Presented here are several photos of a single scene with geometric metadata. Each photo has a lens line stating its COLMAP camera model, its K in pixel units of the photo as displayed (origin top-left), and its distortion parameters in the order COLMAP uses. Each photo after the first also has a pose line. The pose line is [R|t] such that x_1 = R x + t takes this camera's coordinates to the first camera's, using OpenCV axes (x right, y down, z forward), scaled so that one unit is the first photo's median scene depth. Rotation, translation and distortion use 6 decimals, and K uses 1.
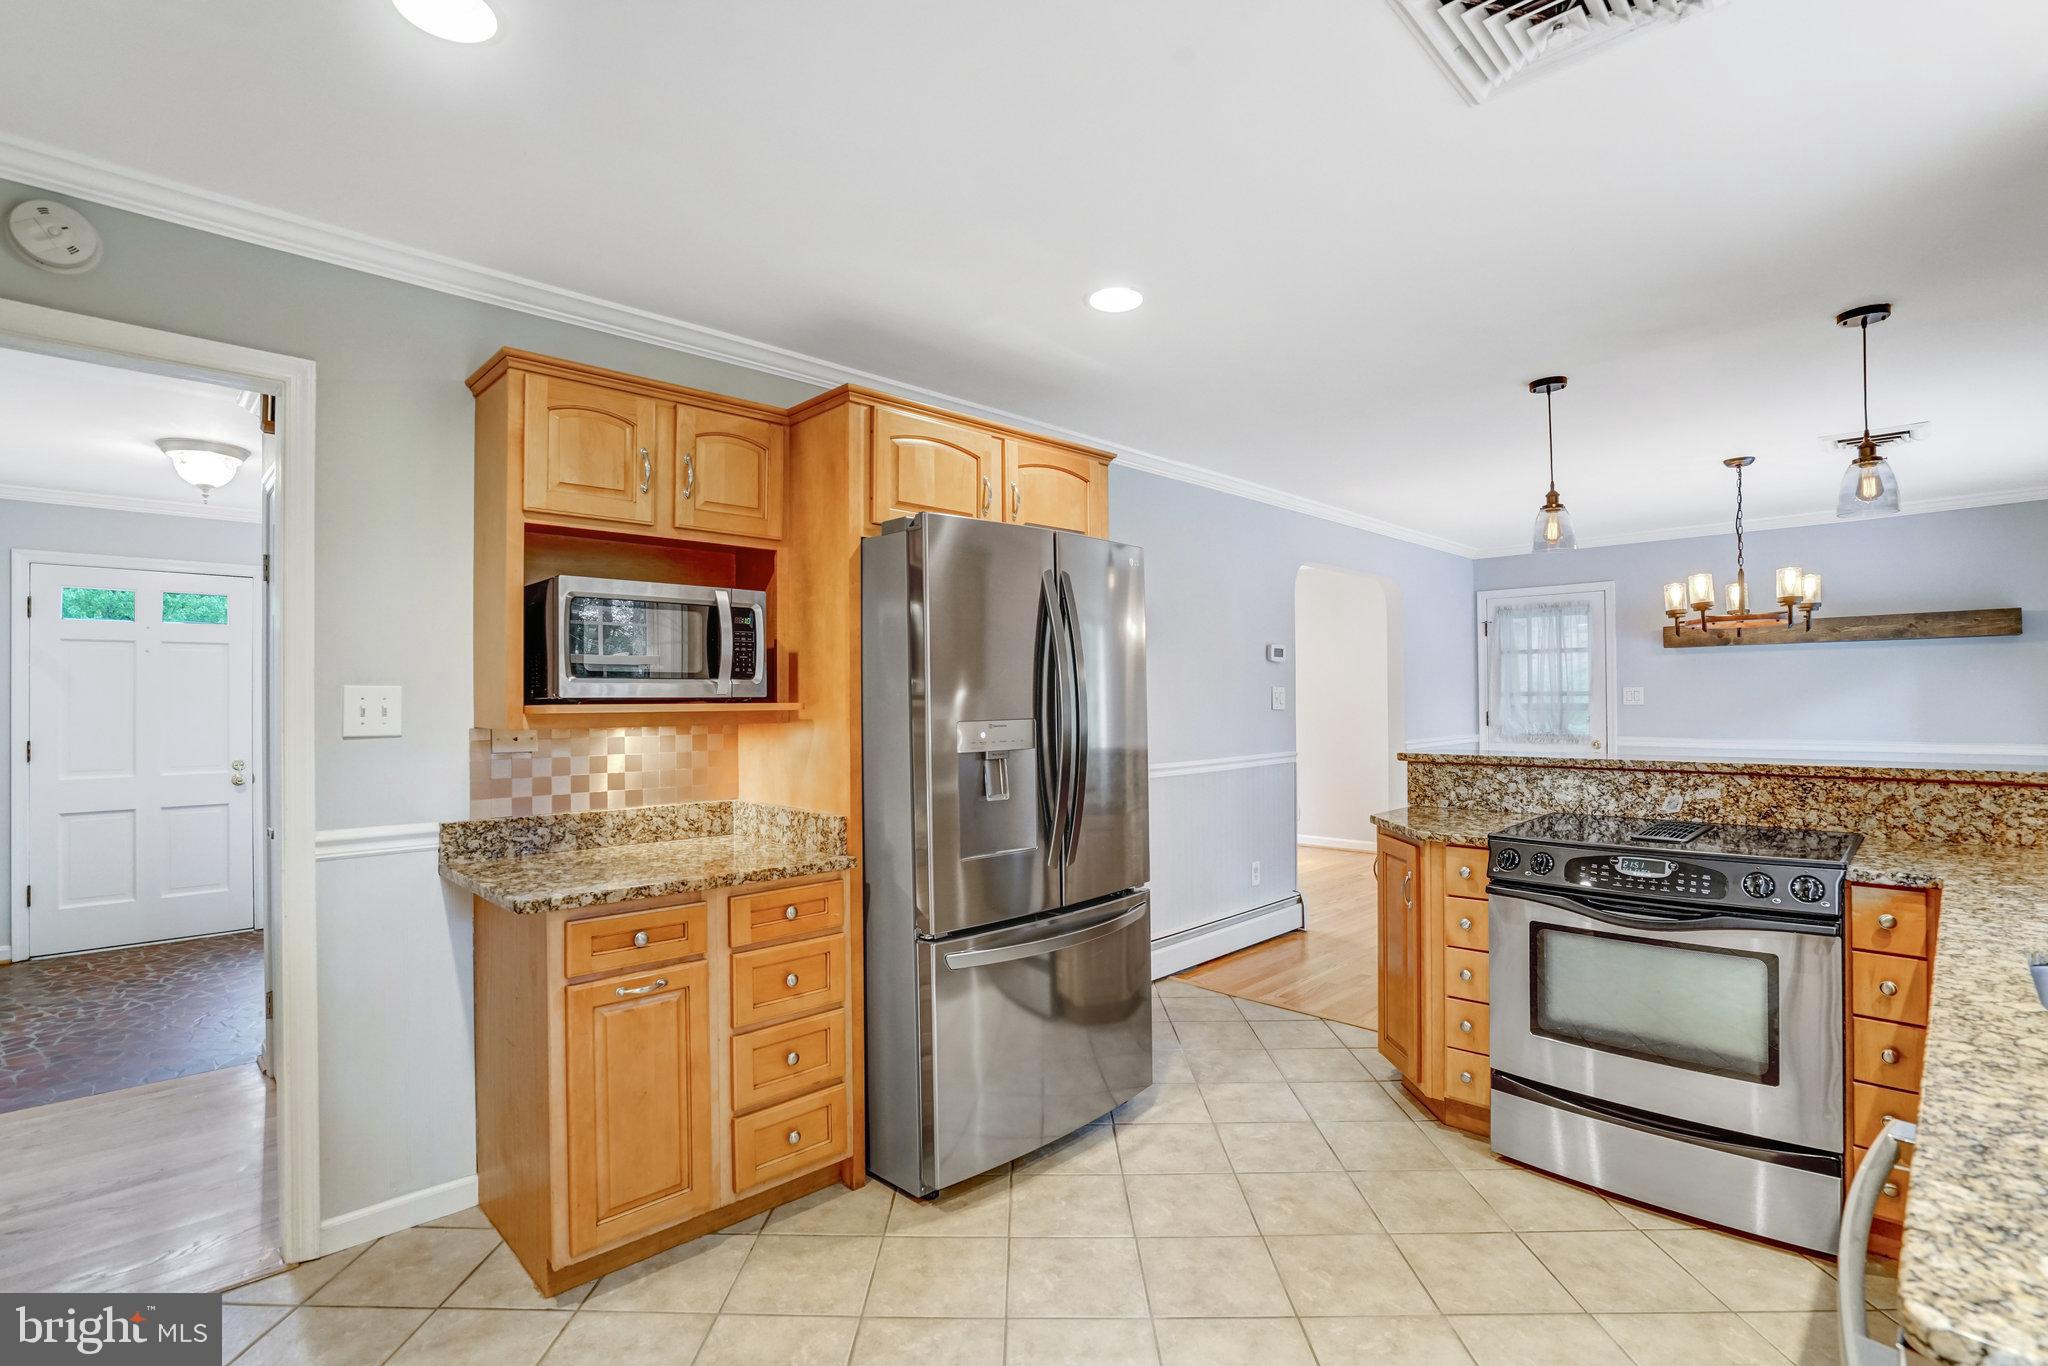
lens RADIAL K [[944.2, 0, 1024.0], [0, 944.2, 683.0], [0, 0, 1]] dist [-0.016914, 0.021327]
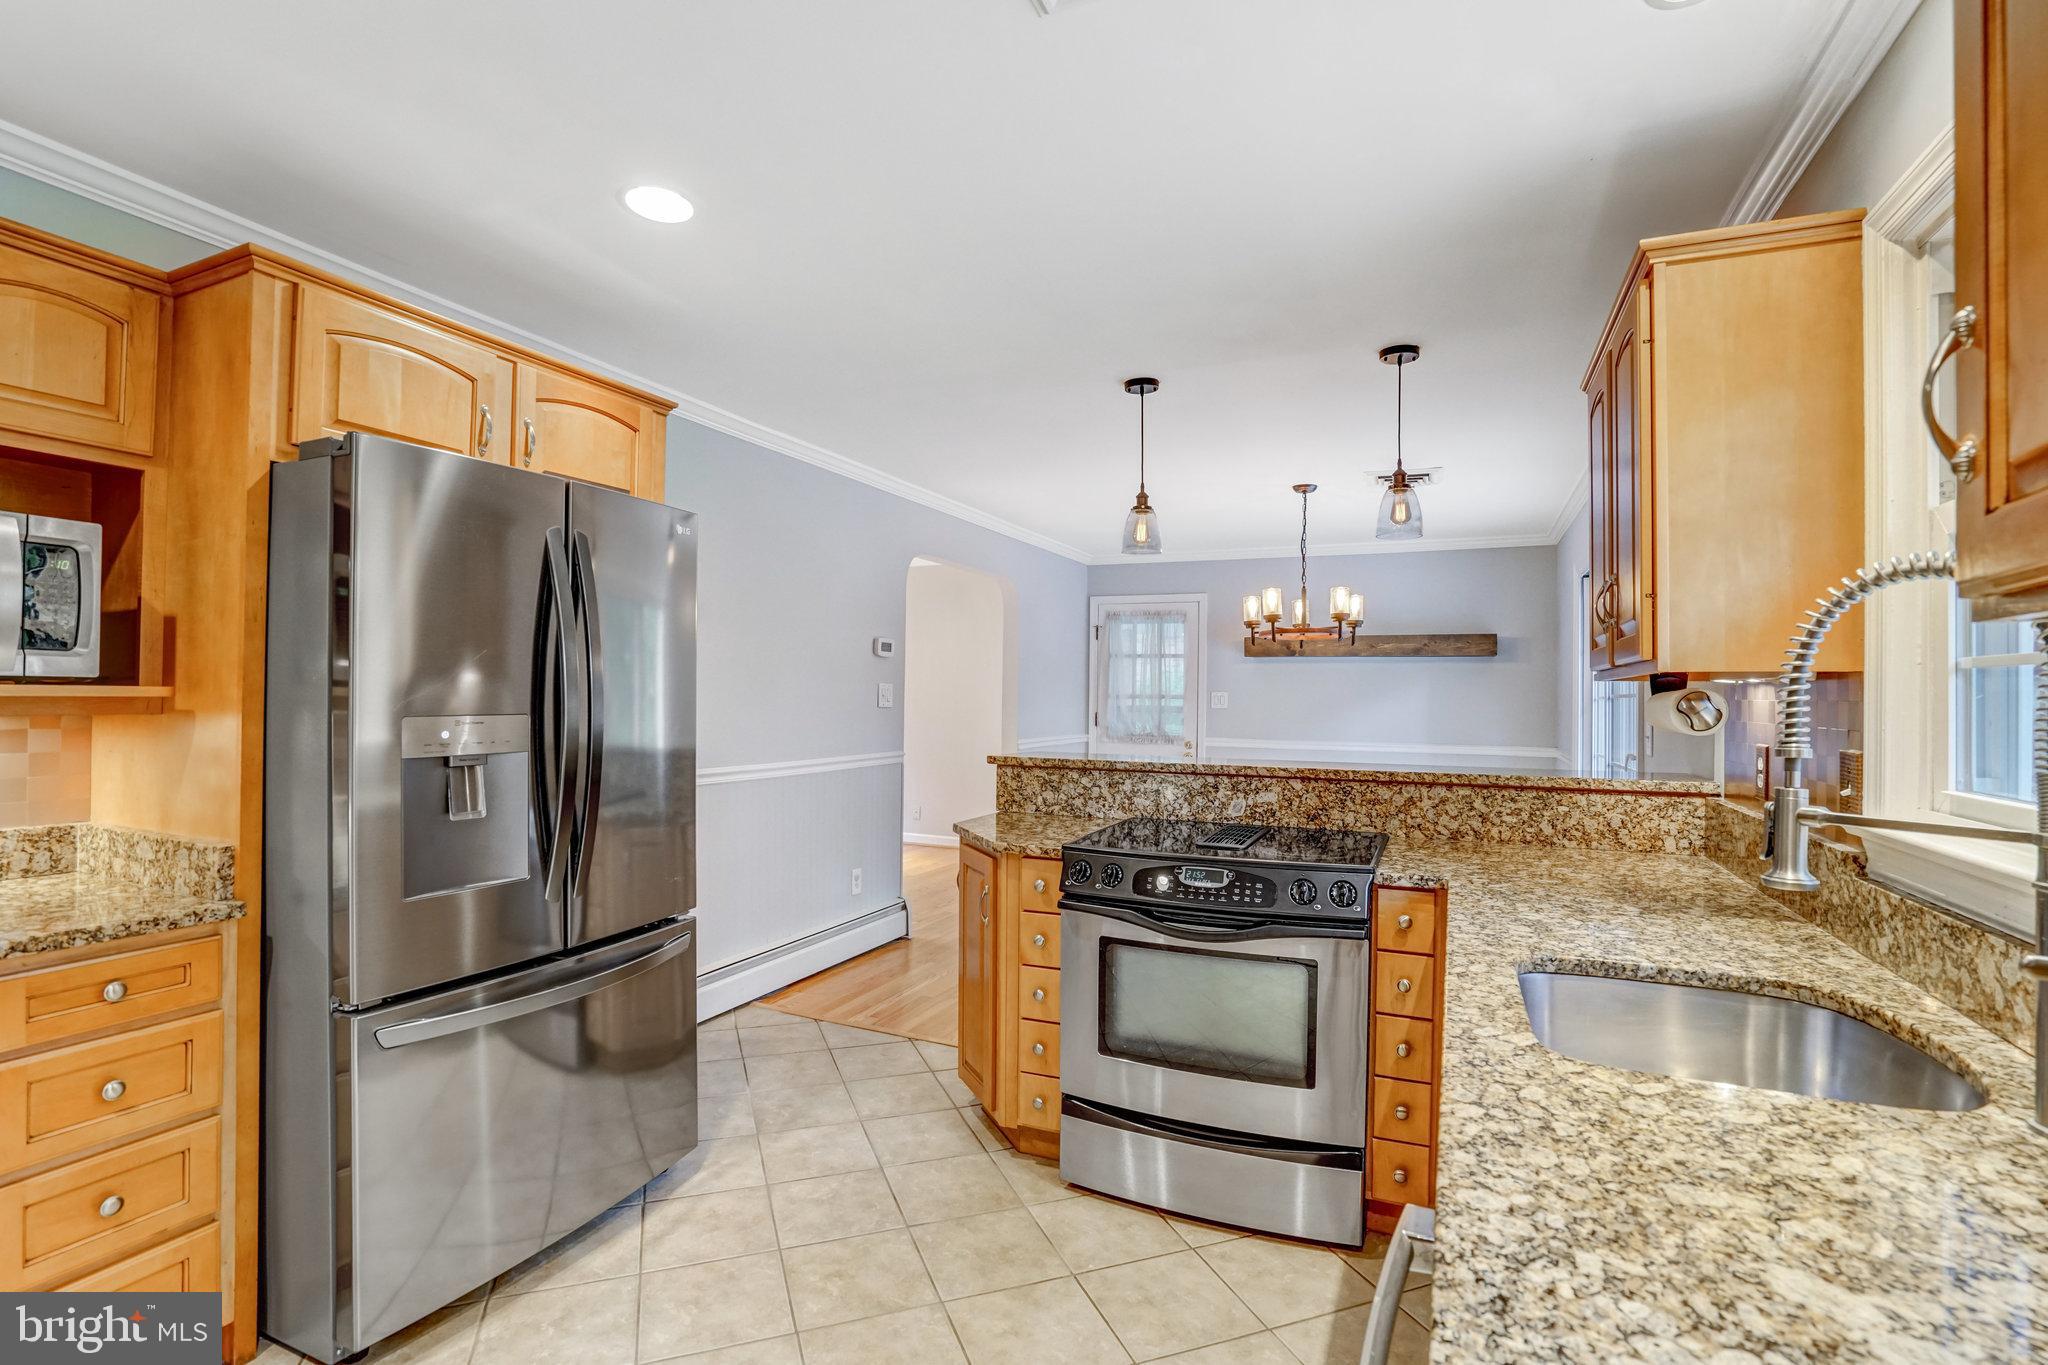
lens RADIAL K [[959.6, 0, 957.9], [0, 959.6, 673.9], [0, 0, 1]] dist [0.000239, 0.023212]
pose [[0.954227, 0.028159, 0.297755, 0.099564], [-0.027038, 0.999603, -0.007883, 0.000931], [-0.297859, -0.000528, 0.954610, 0.113211]]
